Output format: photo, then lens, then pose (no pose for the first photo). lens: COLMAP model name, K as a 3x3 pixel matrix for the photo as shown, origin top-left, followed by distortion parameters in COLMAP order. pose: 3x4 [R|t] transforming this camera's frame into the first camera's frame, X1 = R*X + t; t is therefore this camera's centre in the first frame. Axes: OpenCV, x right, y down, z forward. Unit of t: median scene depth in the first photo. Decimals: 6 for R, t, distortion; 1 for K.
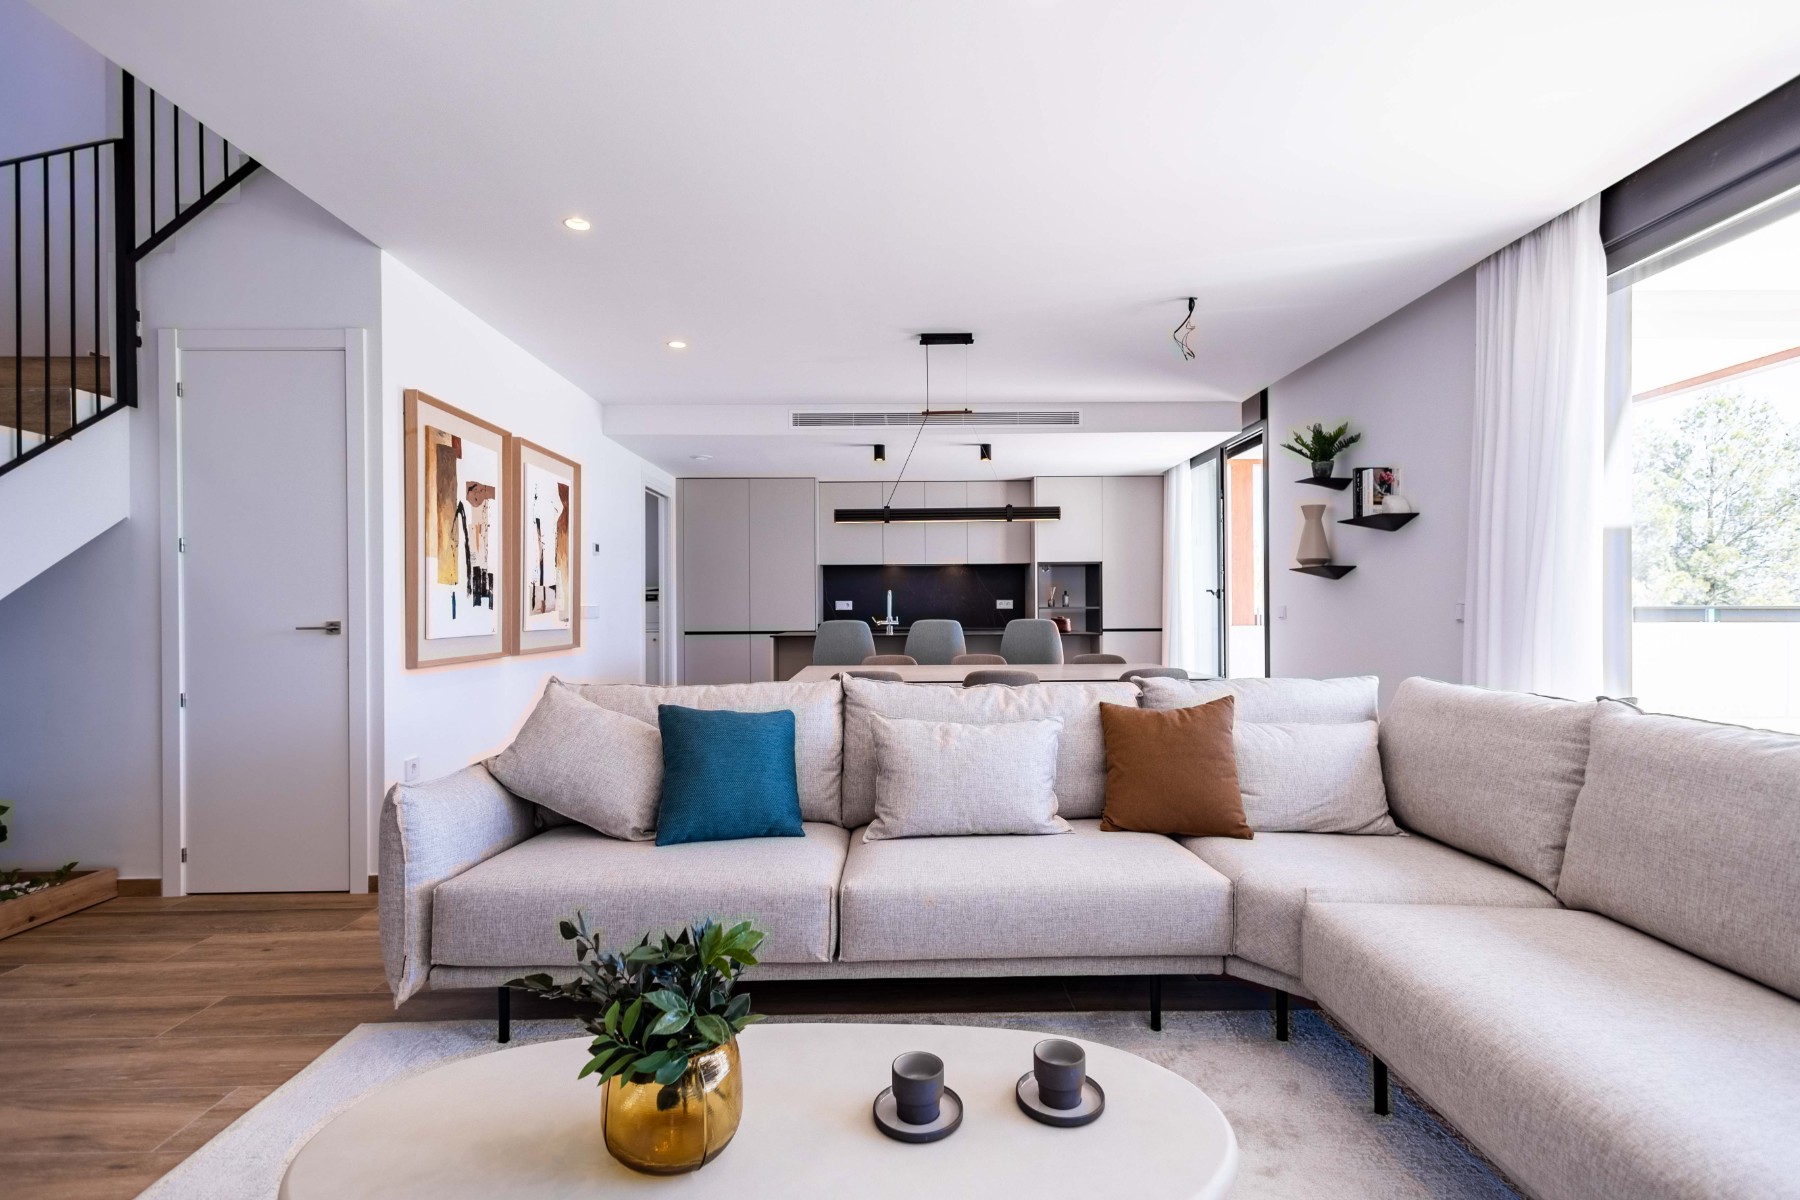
lens RADIAL K [[826.2, 0, 899.1], [0, 826.2, 607.8], [0, 0, 1]] dist [0.000837, 0.000274]
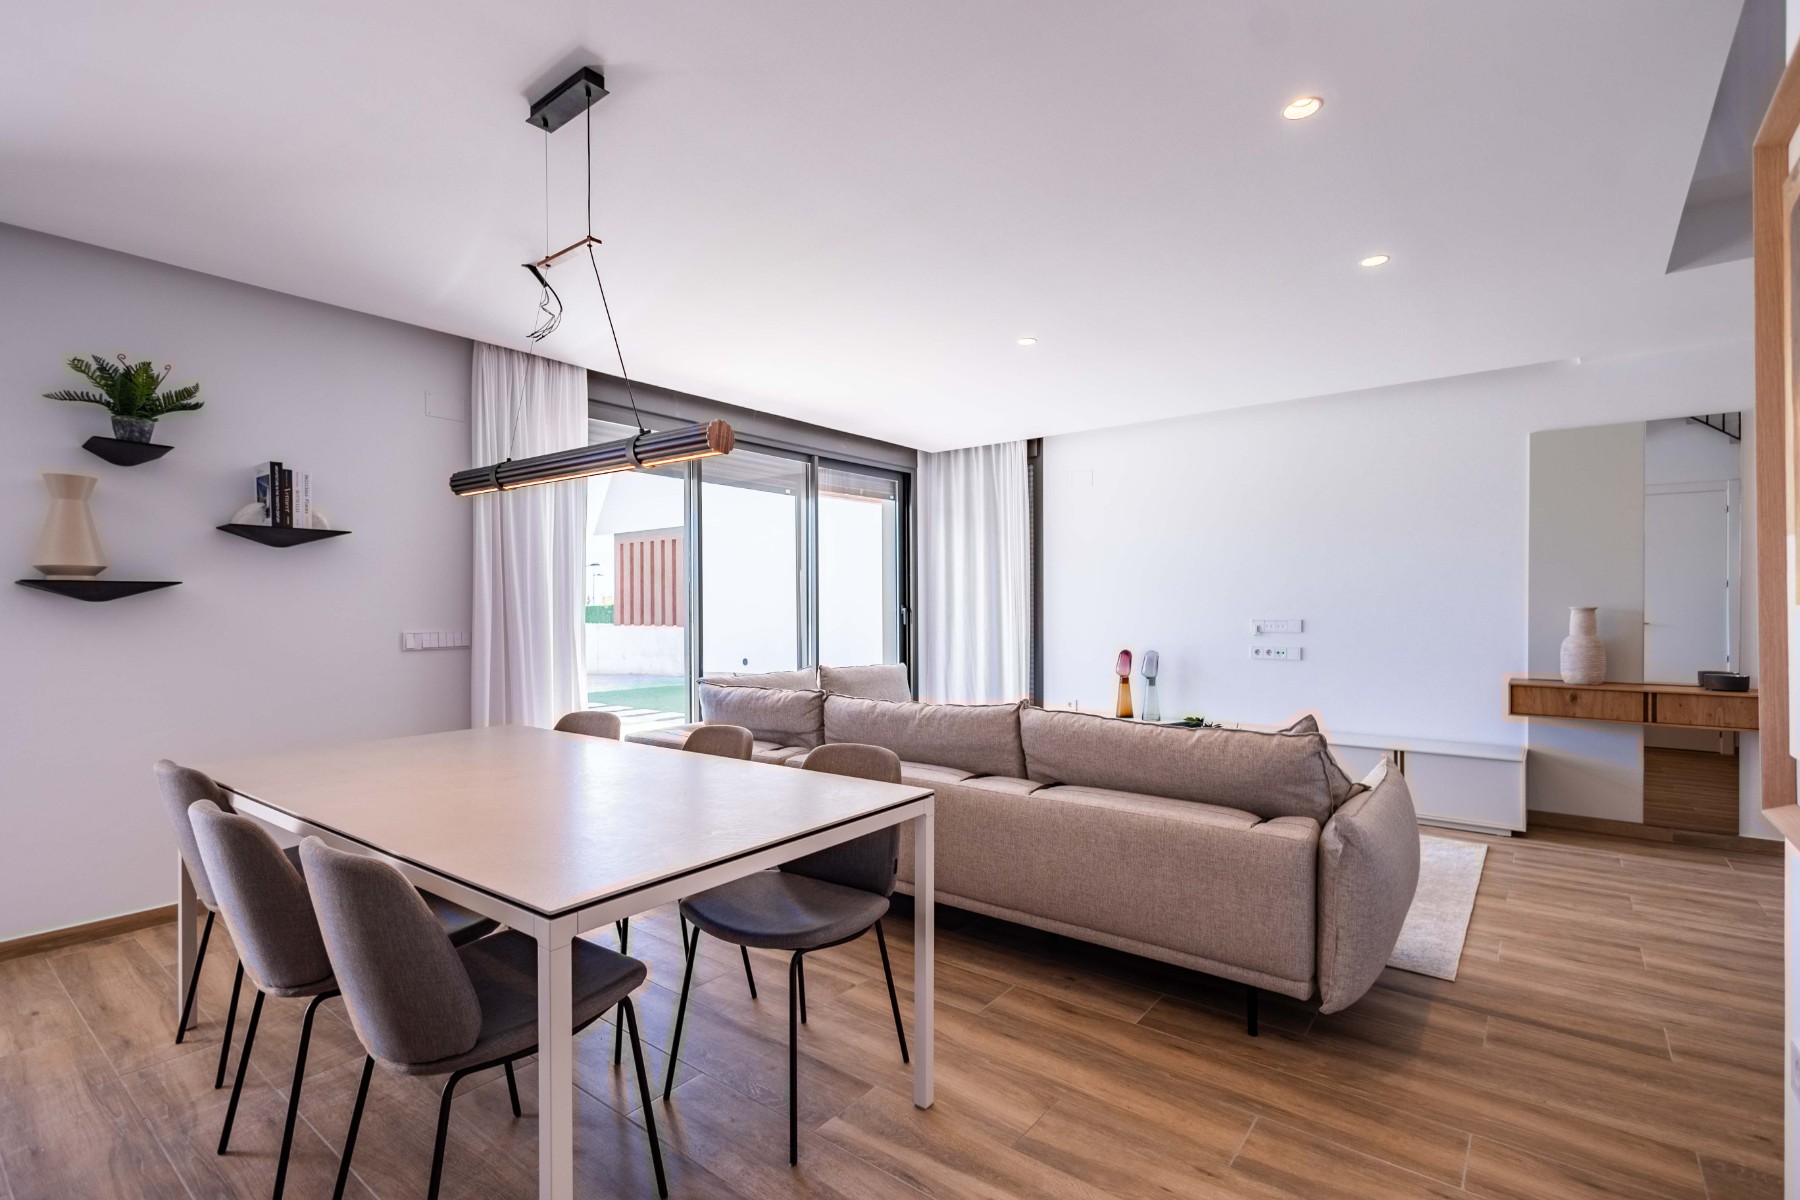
lens RADIAL K [[826.2, 0, 899.1], [0, 826.2, 607.8], [0, 0, 1]] dist [0.000837, 0.000274]
pose [[-0.782348, 0.011414, 0.622737, -0.556578], [0.009182, 0.999935, -0.006793, -0.033899], [-0.622774, 0.000403, -0.782401, 1.770493]]
